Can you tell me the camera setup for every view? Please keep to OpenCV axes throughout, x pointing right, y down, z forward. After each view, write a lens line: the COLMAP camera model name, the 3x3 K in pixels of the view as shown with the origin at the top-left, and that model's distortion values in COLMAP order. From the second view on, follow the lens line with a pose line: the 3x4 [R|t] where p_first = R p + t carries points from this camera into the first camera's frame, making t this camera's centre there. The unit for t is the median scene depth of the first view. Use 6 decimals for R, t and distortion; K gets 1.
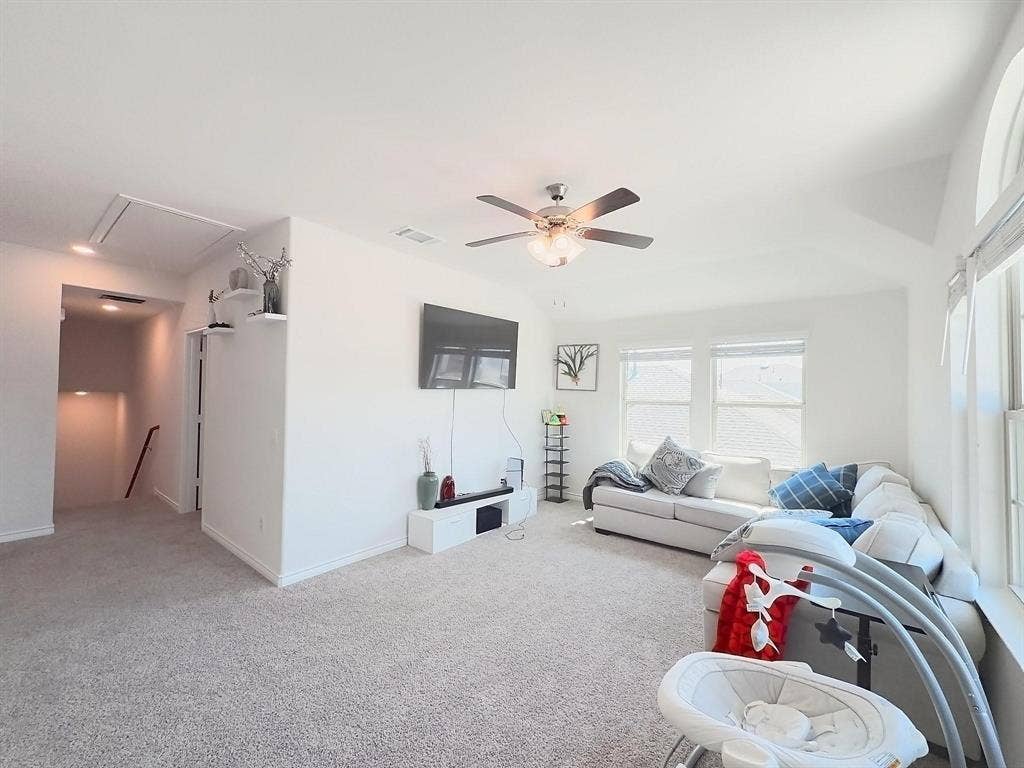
lens RADIAL K [[407.2, 0, 514.9], [0, 407.2, 382.5], [0, 0, 1]] dist [0.001250, 0.000313]
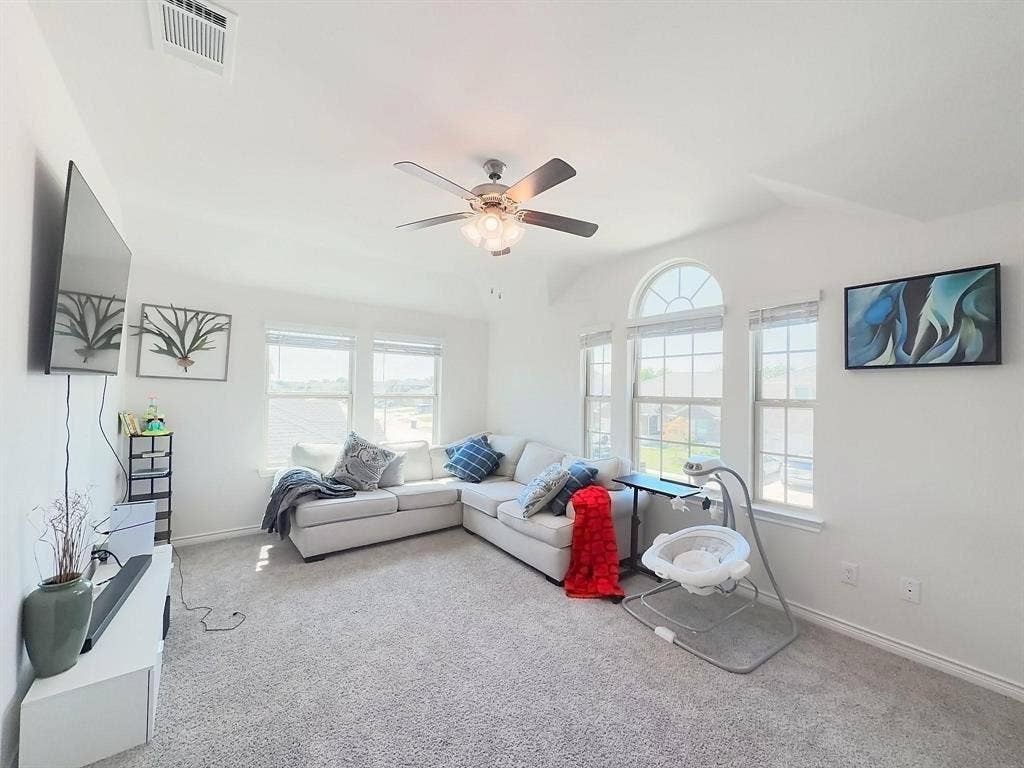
lens RADIAL K [[407.2, 0, 516.3], [0, 407.2, 385.7], [0, 0, 1]] dist [0.001250, 0.000313]
pose [[0.229079, 0.007146, 0.973382, -0.373340], [-0.042696, 0.999084, 0.002713, 0.005434], [-0.972471, -0.042181, 0.229174, 0.347502]]
